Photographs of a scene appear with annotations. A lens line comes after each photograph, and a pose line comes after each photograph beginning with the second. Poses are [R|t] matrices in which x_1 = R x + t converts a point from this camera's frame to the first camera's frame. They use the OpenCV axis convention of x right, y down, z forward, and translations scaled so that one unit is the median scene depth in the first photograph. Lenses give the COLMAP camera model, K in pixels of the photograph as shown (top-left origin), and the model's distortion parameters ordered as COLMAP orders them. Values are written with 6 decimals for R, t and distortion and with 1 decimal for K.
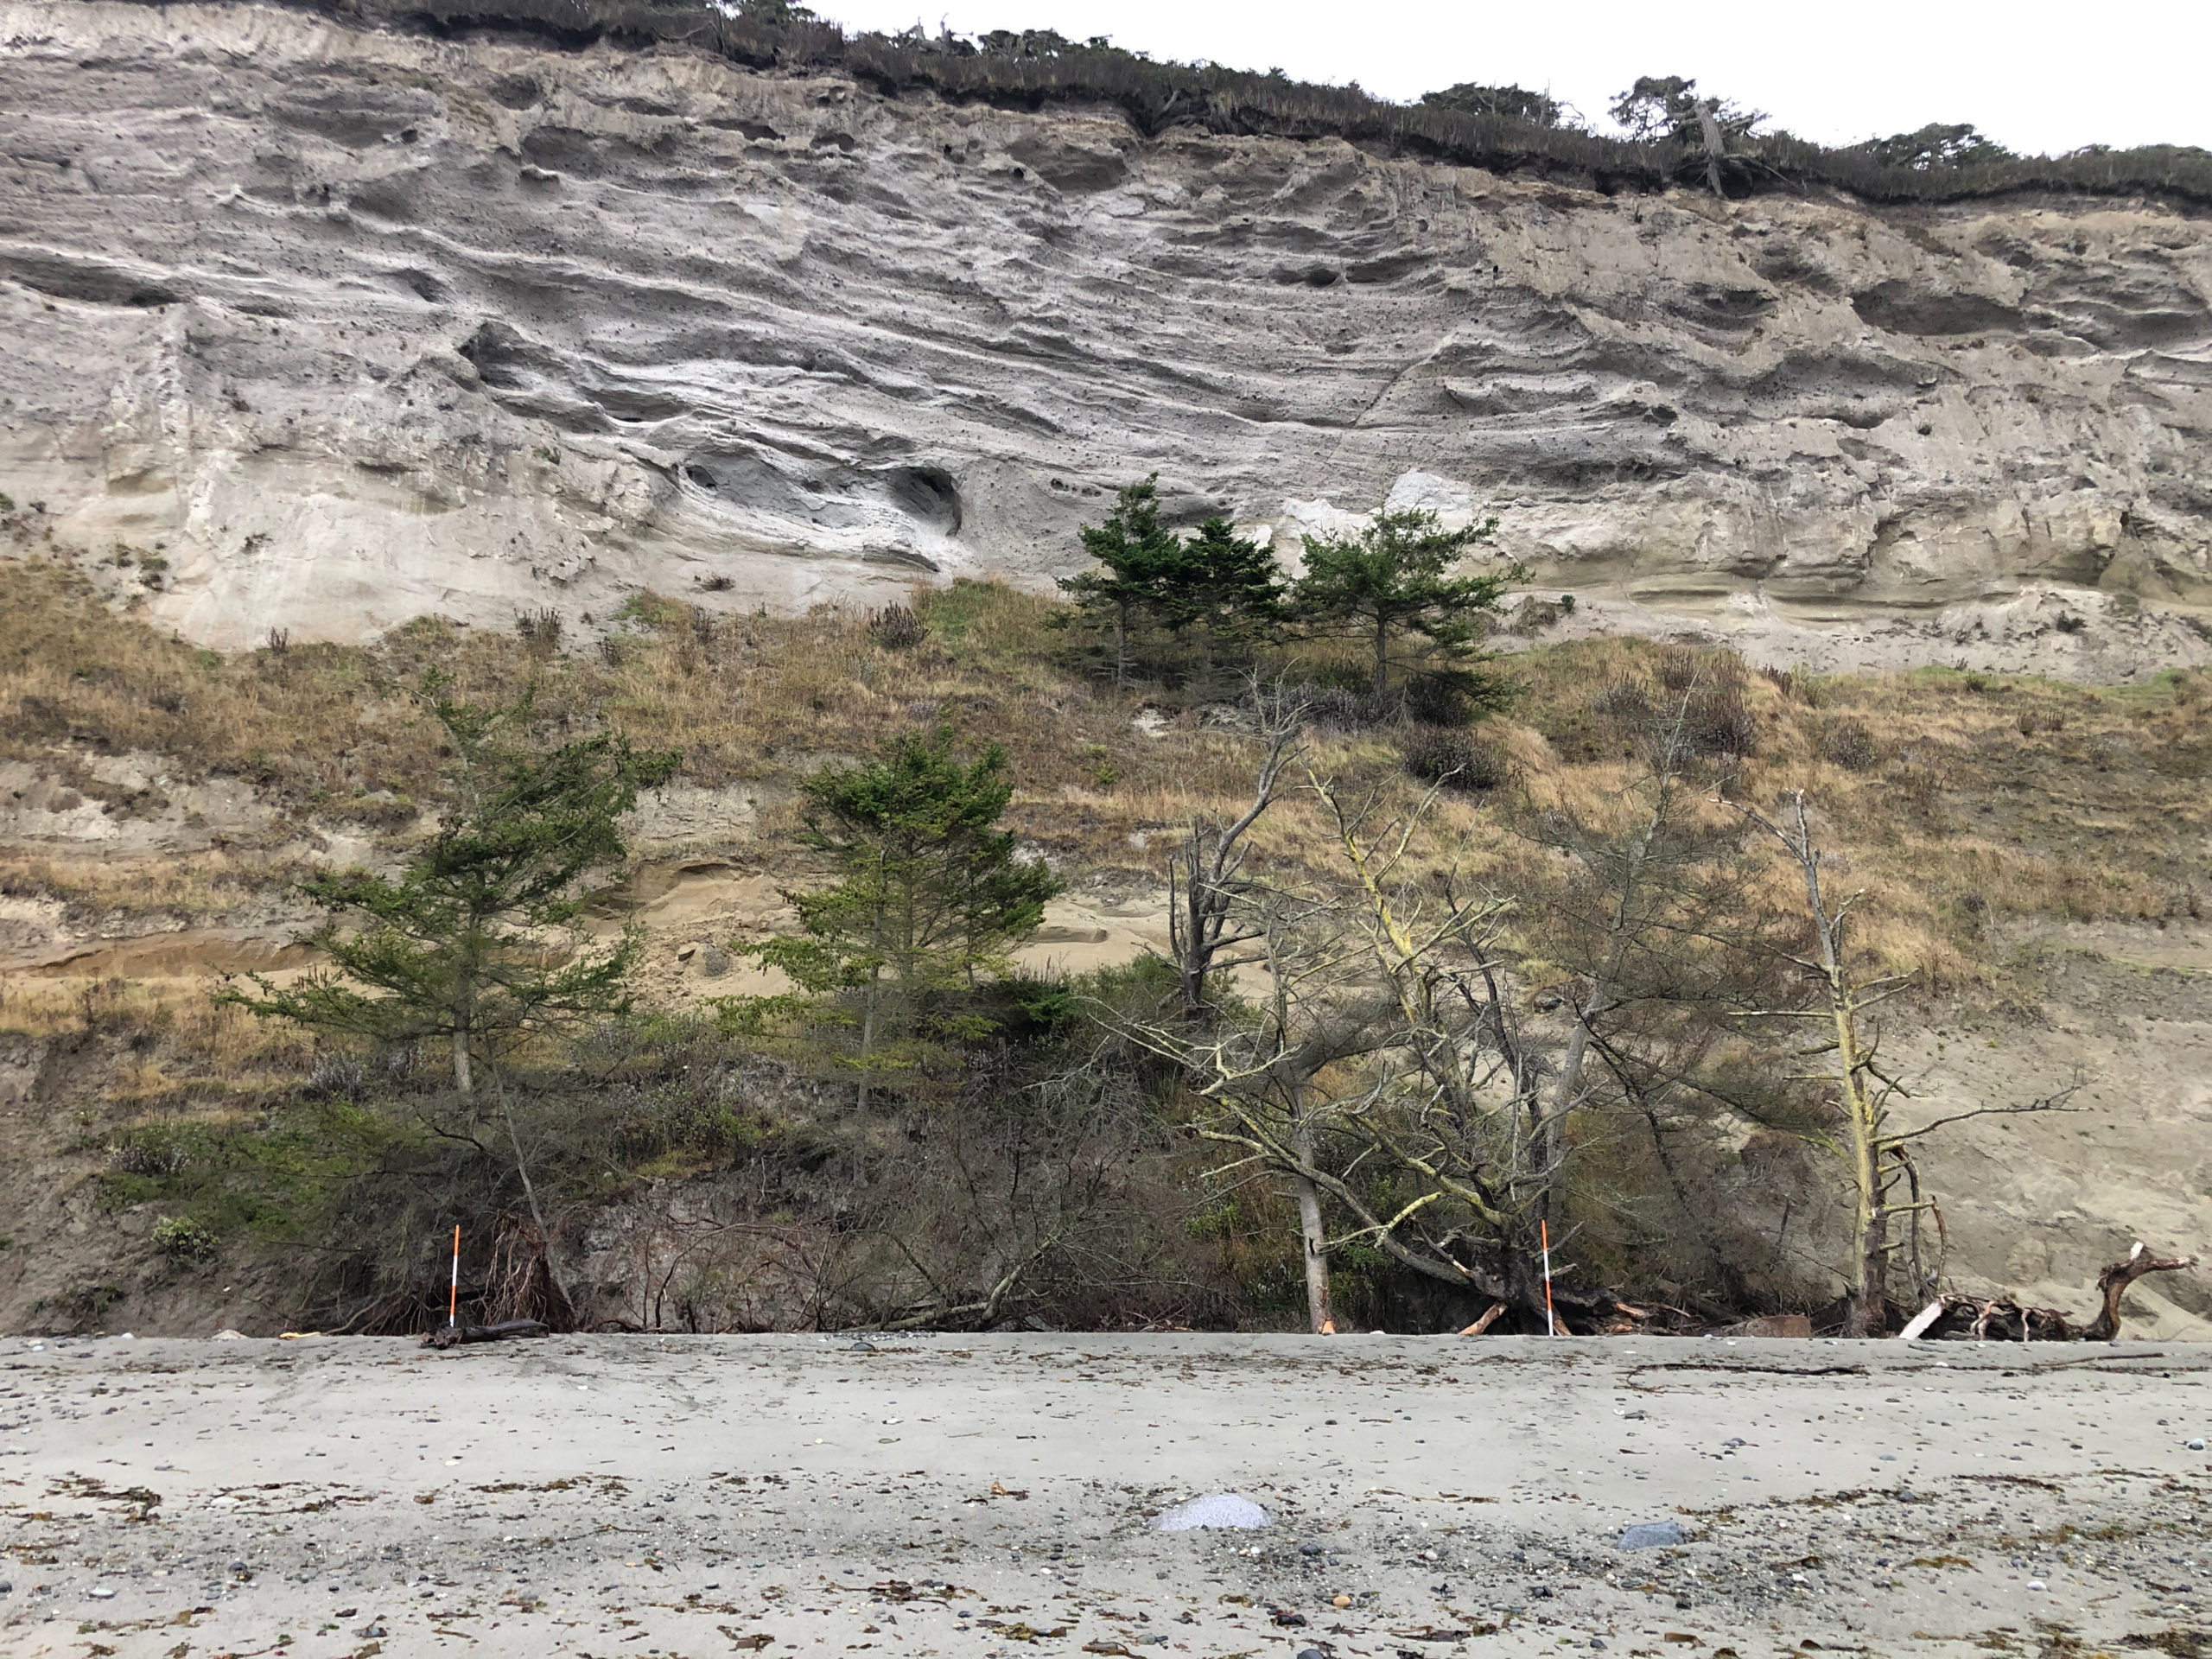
lens RADIAL K [[1782.0, 0, 1106.0], [0, 1782.0, 829.5], [0, 0, 1]] dist [0.092925, -0.242785]
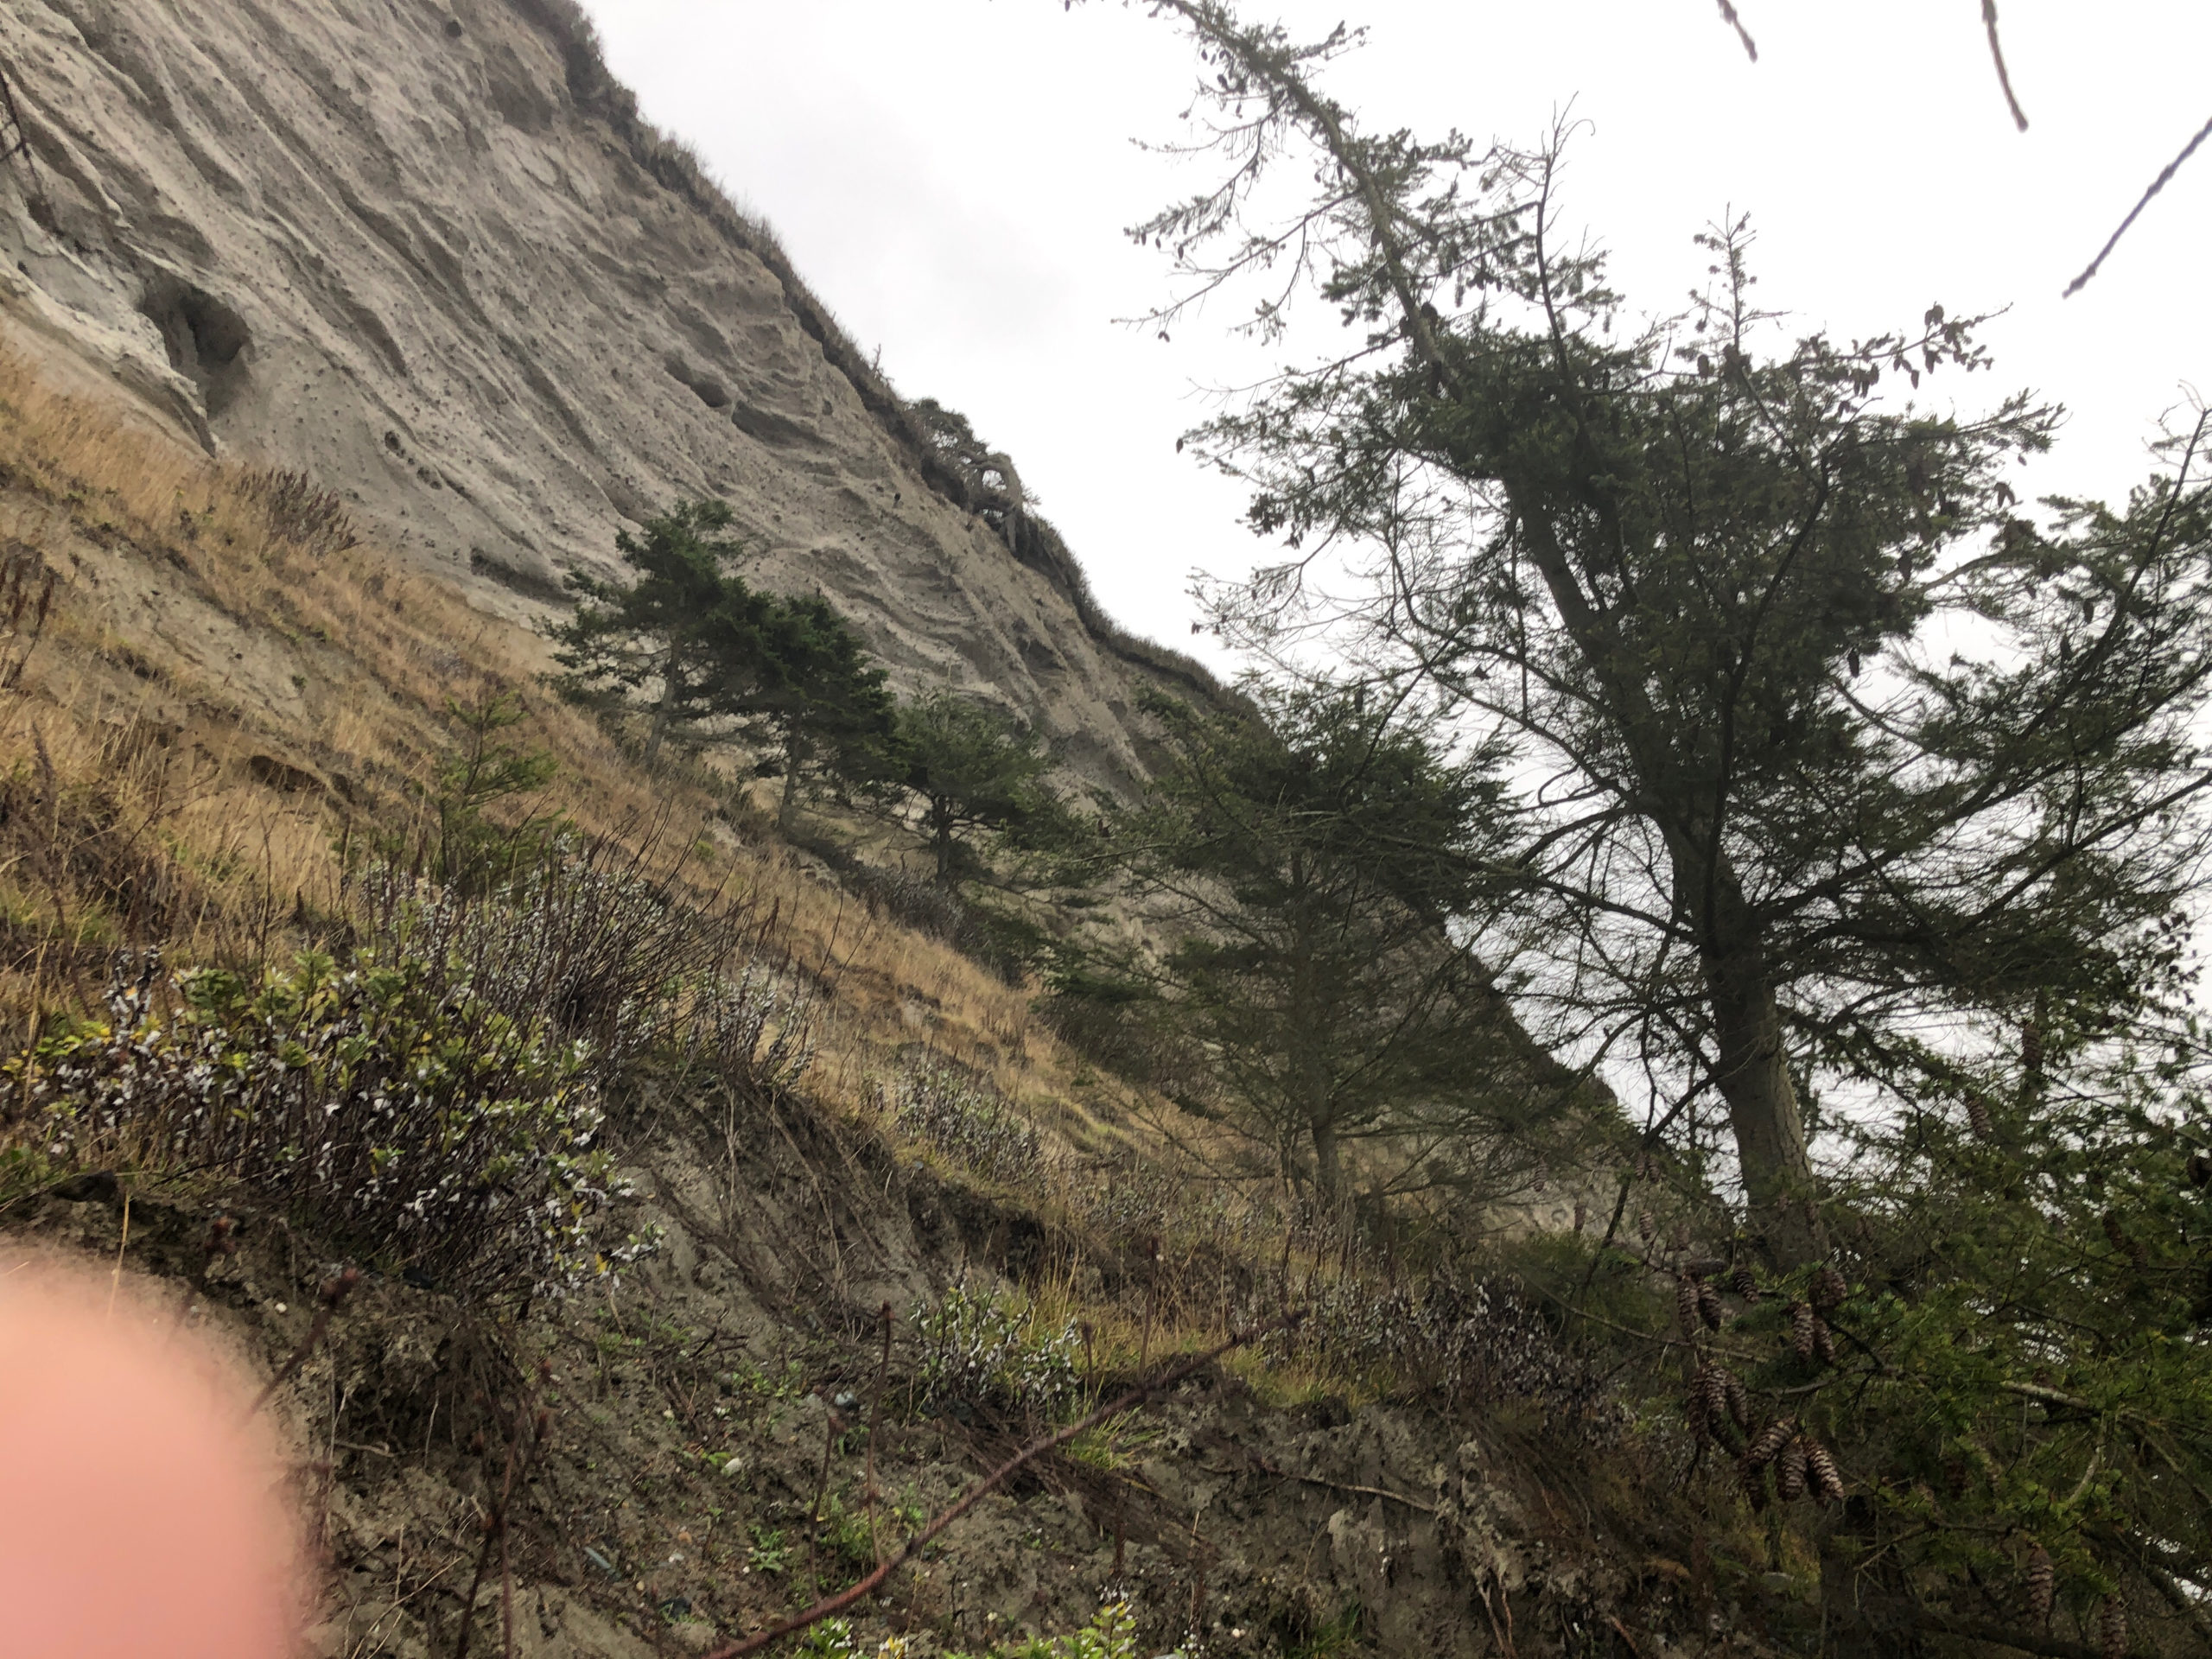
lens RADIAL K [[1794.8, 0, 1106.0], [0, 1794.8, 829.5], [0, 0, 1]] dist [0.018889, -0.005444]
pose [[0.612558, 0.376461, 0.695018, -0.272233], [-0.220799, 0.925790, -0.306857, 0.083083], [-0.758960, 0.034508, 0.650222, 0.378157]]
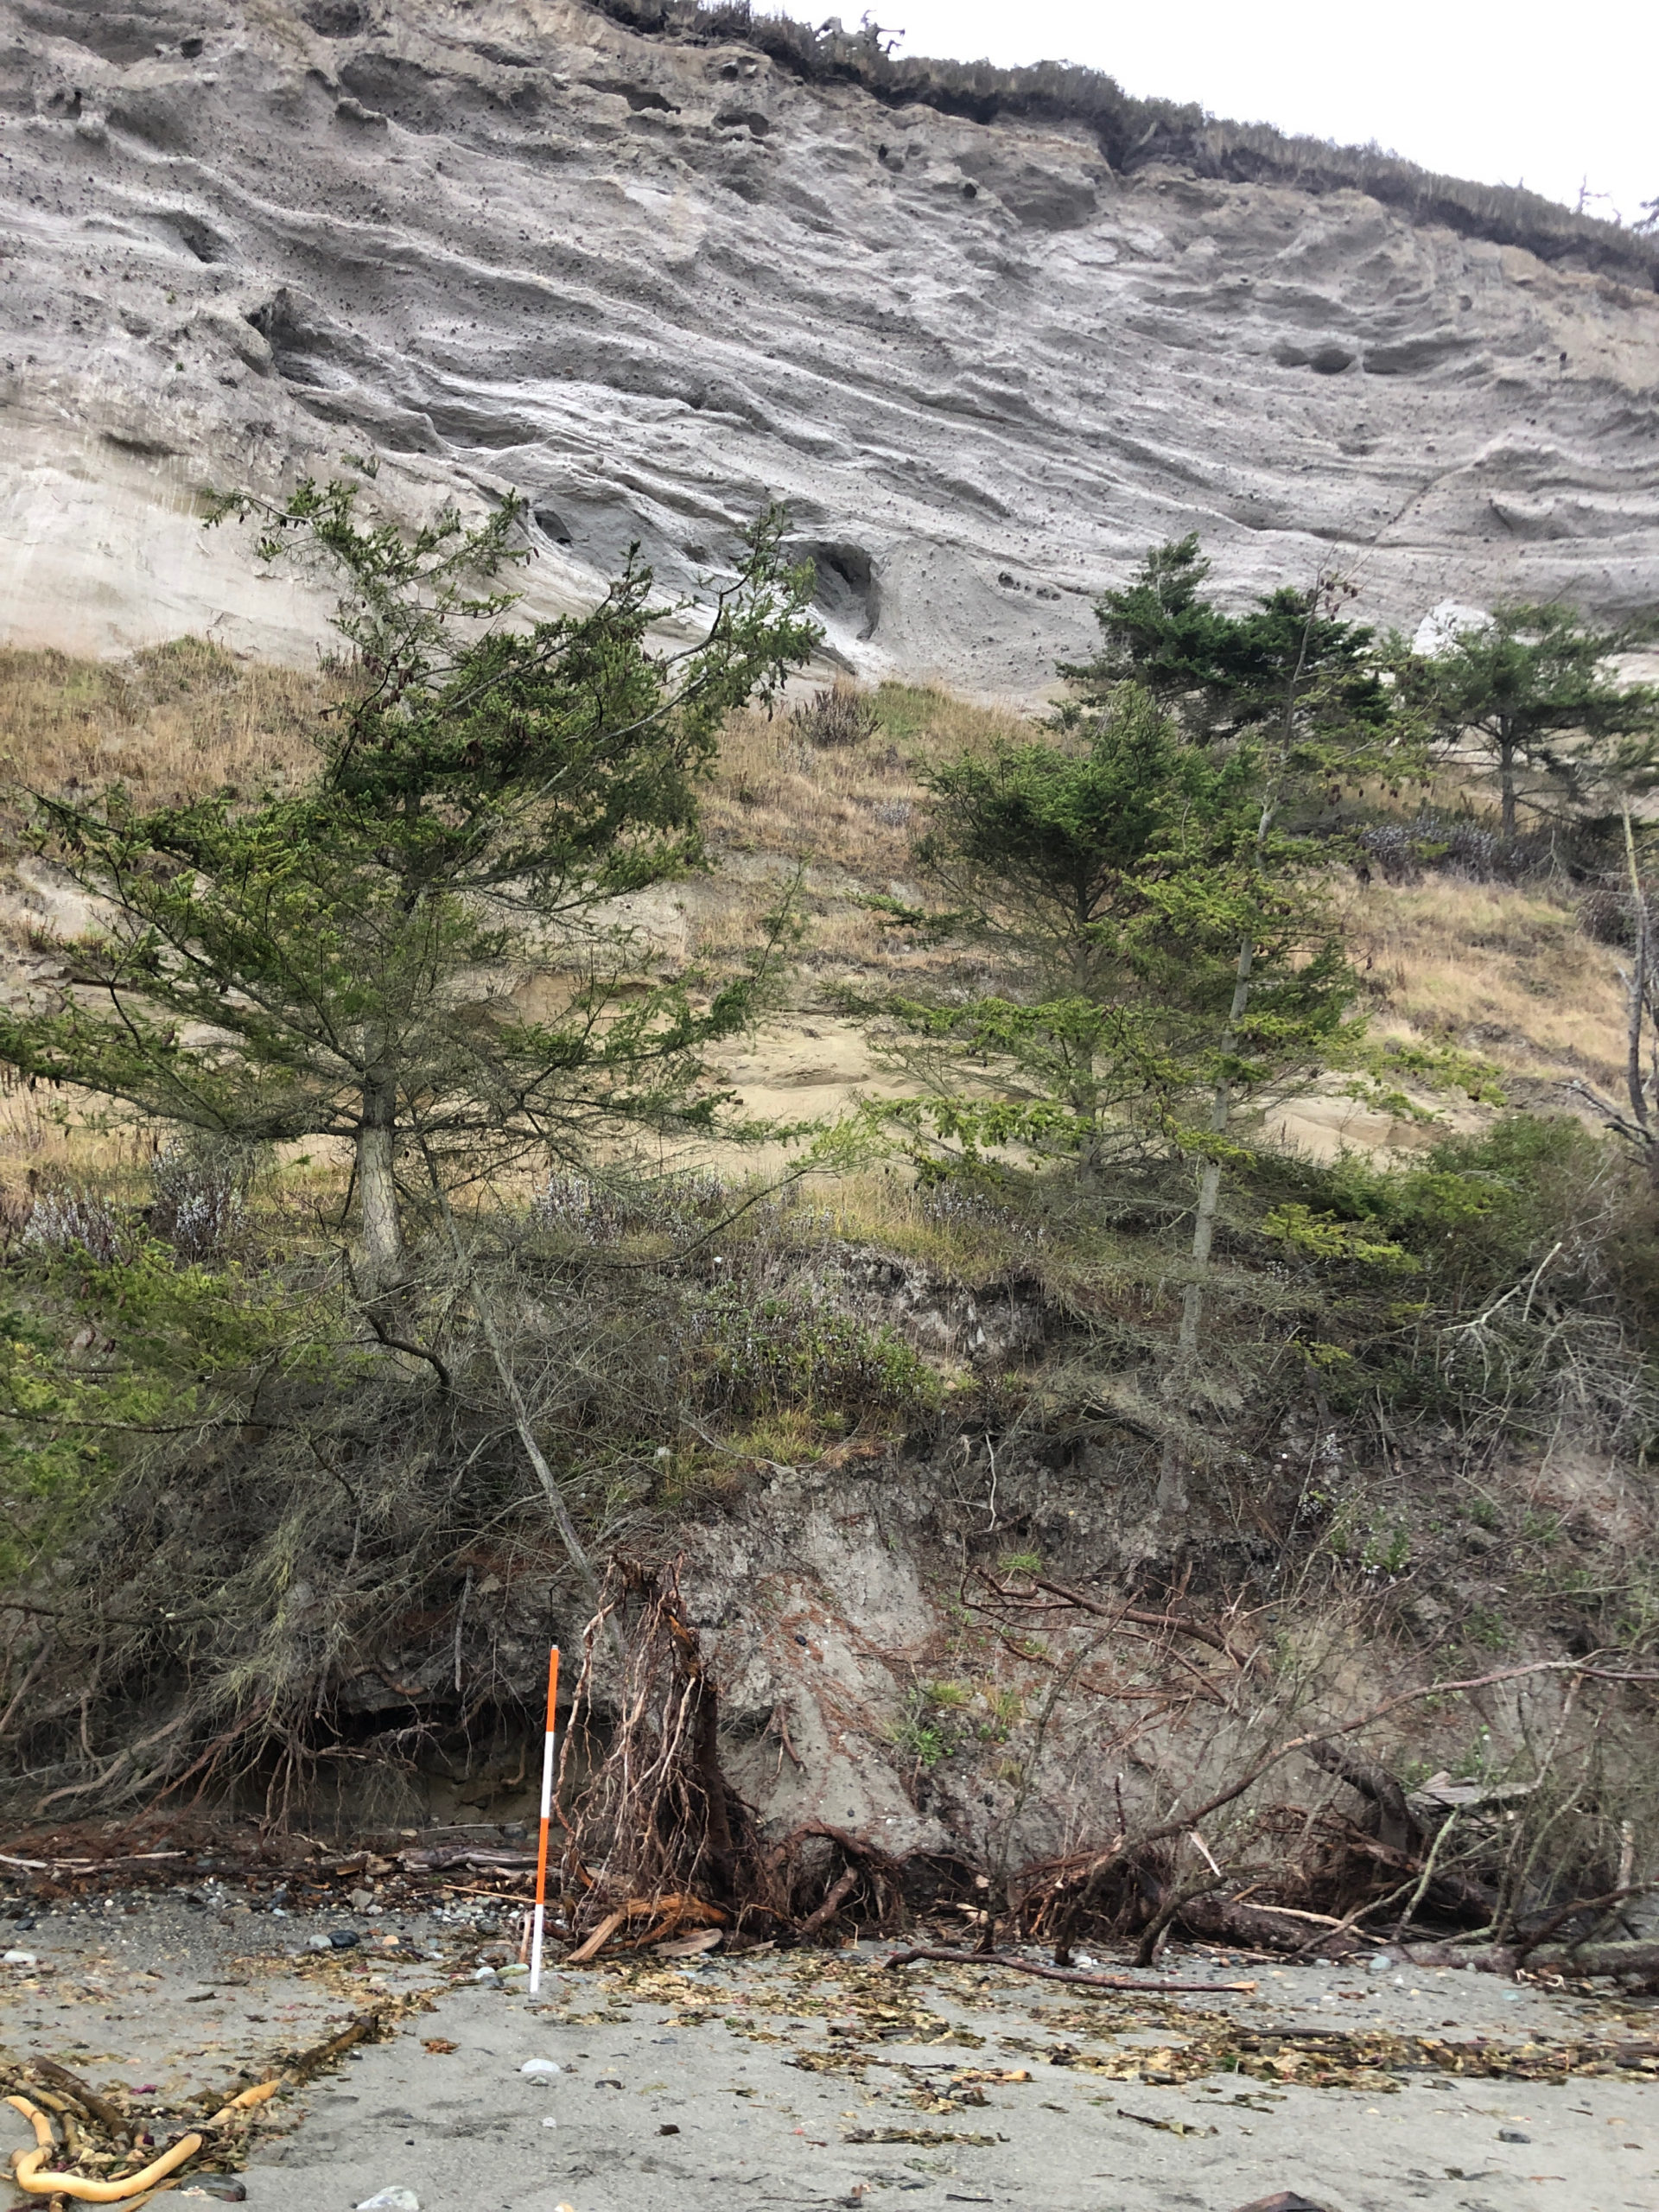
lens RADIAL K [[1794.8, 0, 852.5], [0, 1794.8, 1098.1], [0, 0, 1]] dist [0.018889, -0.005444]
pose [[0.997387, 0.060218, 0.039914, -0.111084], [-0.059696, 0.998117, -0.014129, 0.045038], [-0.040689, 0.011709, 0.999103, 0.230039]]
